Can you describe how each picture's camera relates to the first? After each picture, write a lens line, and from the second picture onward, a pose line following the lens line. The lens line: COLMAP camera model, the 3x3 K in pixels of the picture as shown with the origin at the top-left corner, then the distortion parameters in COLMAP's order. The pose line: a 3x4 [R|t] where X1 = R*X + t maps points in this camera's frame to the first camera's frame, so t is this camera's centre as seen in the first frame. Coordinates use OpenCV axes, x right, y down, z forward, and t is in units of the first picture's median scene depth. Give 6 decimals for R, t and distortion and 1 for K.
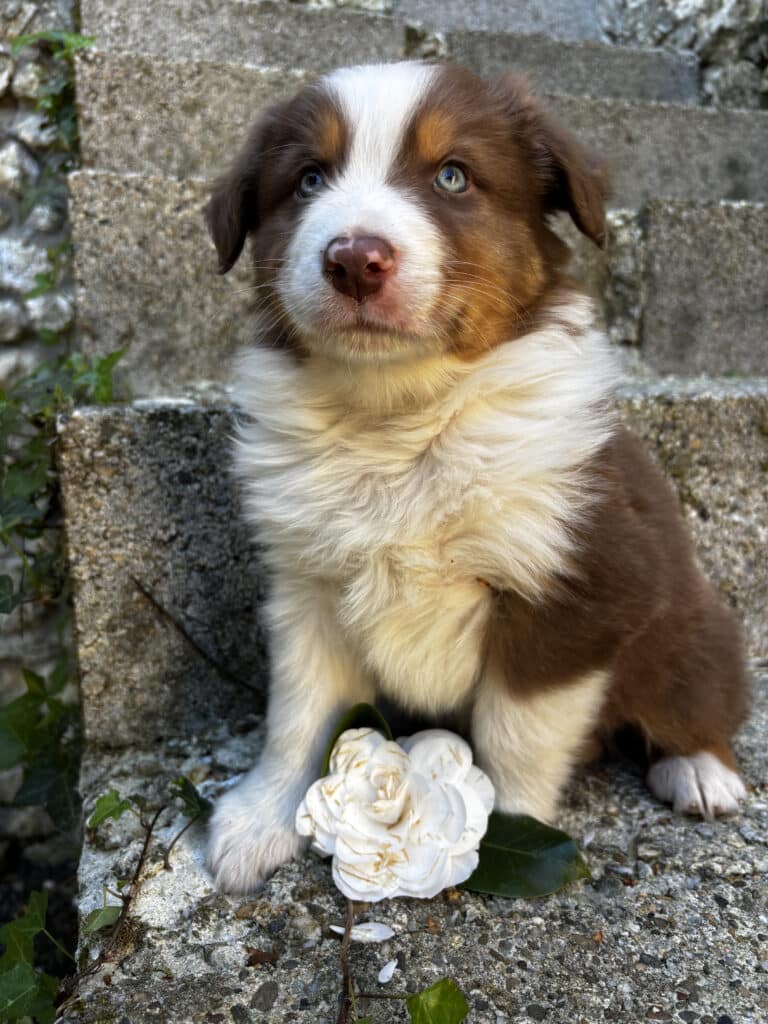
lens RADIAL K [[803.6, 0, 386.4], [0, 803.6, 507.5], [0, 0, 1]] dist [0.021554, -0.041662]
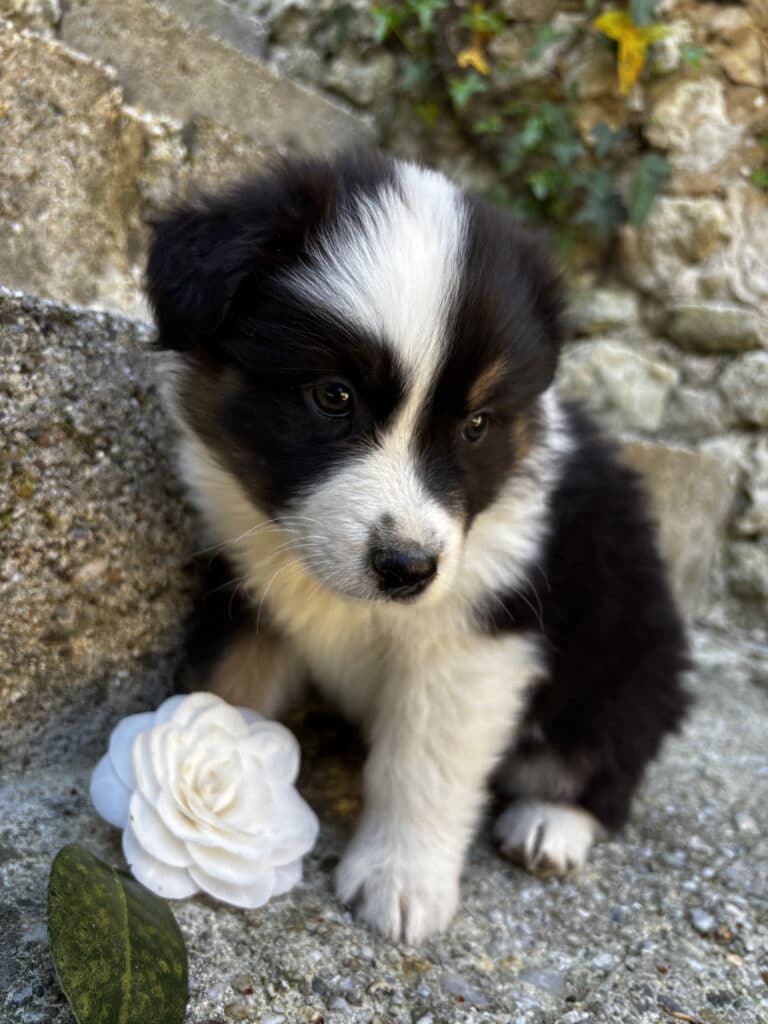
lens RADIAL K [[803.6, 0, 375.8], [0, 803.6, 508.5], [0, 0, 1]] dist [0.021554, -0.041662]
pose [[0.840976, 0.094382, 0.532776, 0.107193], [-0.093209, 0.995219, -0.029176, 0.004847], [-0.532983, -0.025123, 0.845753, 0.282990]]
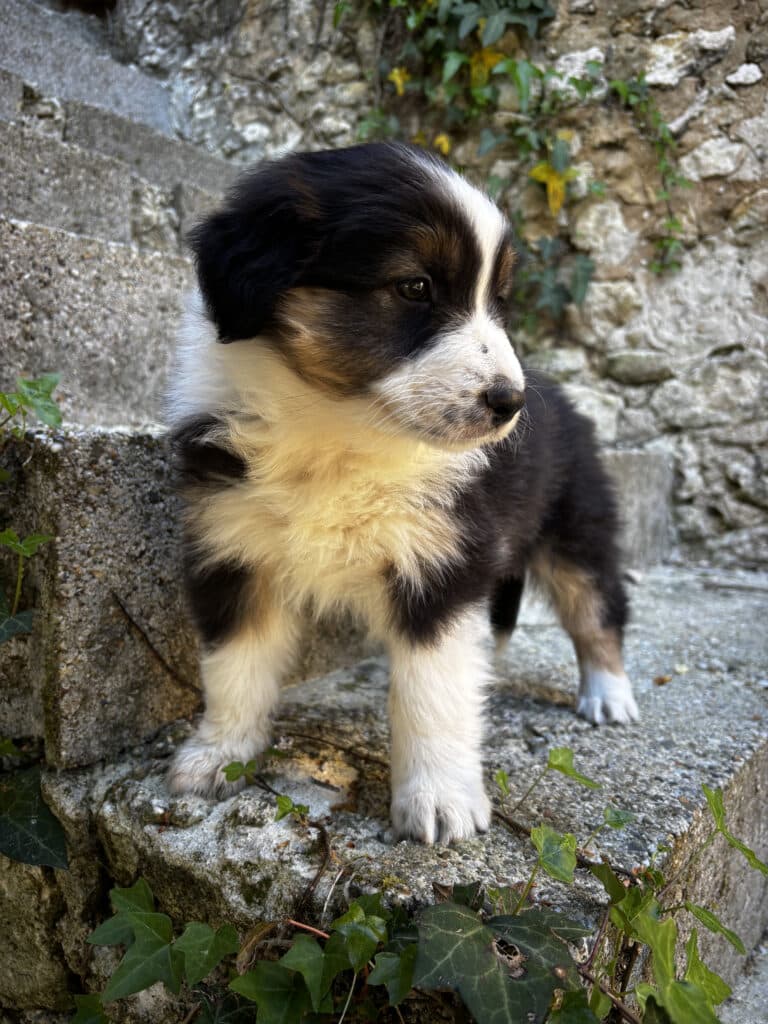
lens RADIAL K [[803.6, 0, 394.3], [0, 803.6, 519.2], [0, 0, 1]] dist [0.021554, -0.041662]
pose [[0.791230, -0.026292, 0.610954, -0.427620], [0.072903, 0.996006, -0.051553, 0.047330], [-0.607158, 0.085331, 0.789986, -0.037839]]
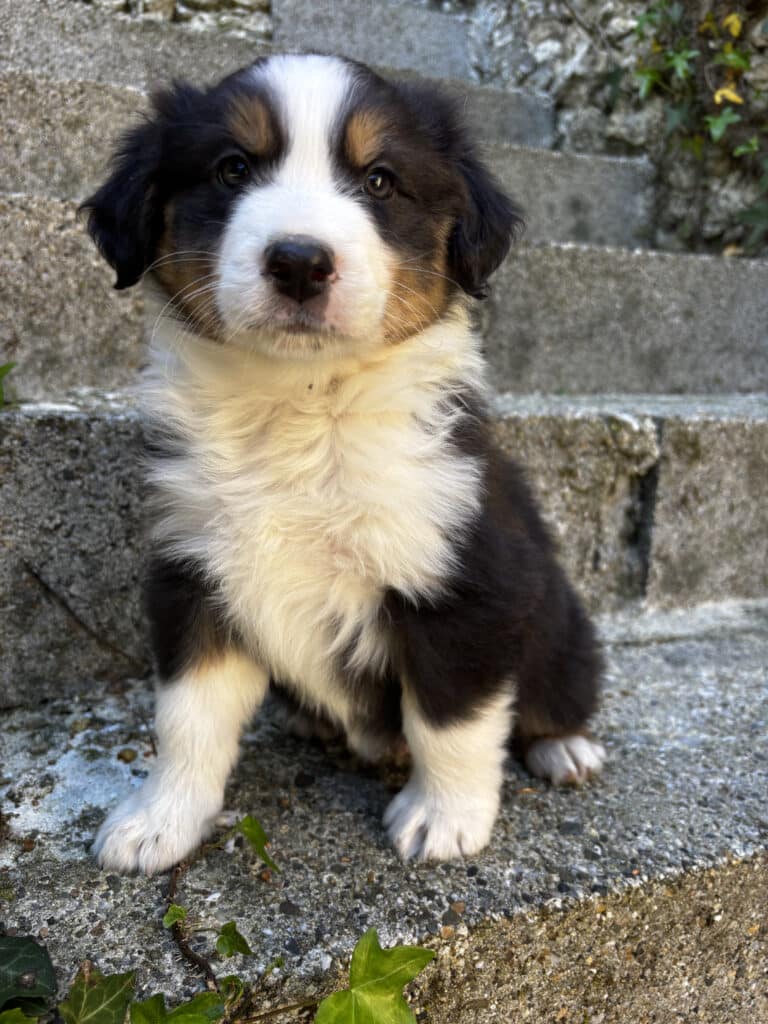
lens RADIAL K [[803.6, 0, 379.2], [0, 803.6, 520.8], [0, 0, 1]] dist [0.021554, -0.041662]
pose [[0.991744, 0.006647, 0.128064, 0.030236], [-0.008350, 0.999884, 0.012762, 0.006974], [-0.127964, -0.013726, 0.991684, -0.139344]]
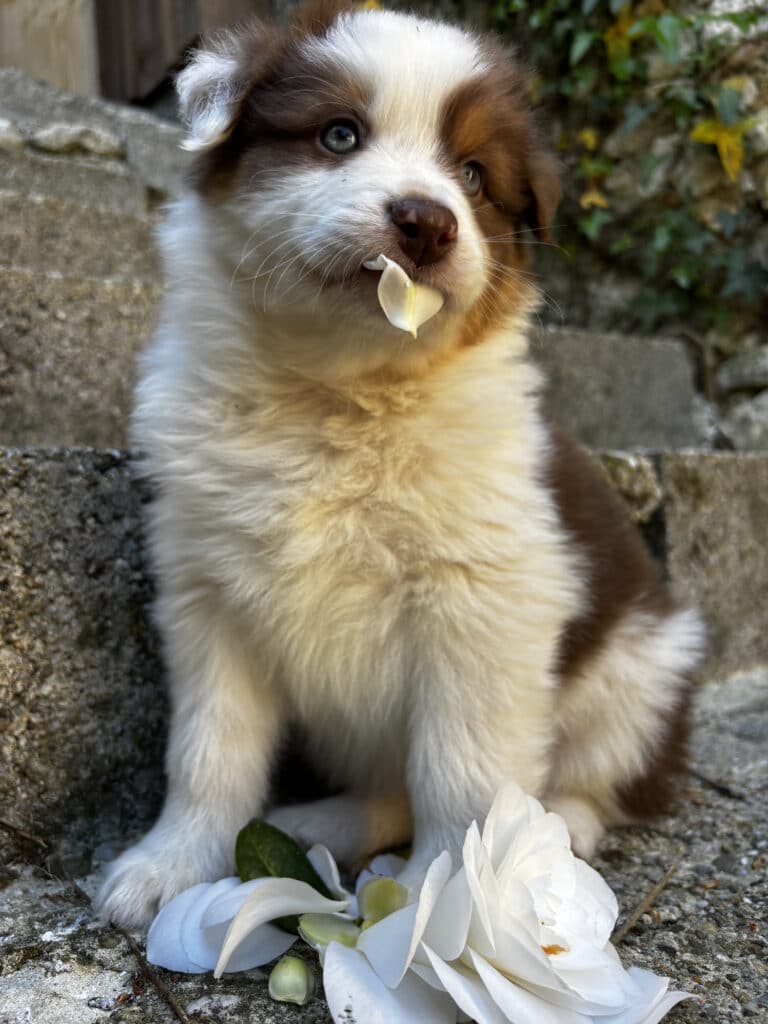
lens RADIAL K [[803.6, 0, 377.2], [0, 803.6, 510.4], [0, 0, 1]] dist [0.021554, -0.041662]
pose [[0.954180, -0.048556, 0.295266, -0.034519], [0.113960, 0.971352, -0.208538, 0.094332], [-0.276681, 0.232631, 0.932379, 0.111194]]
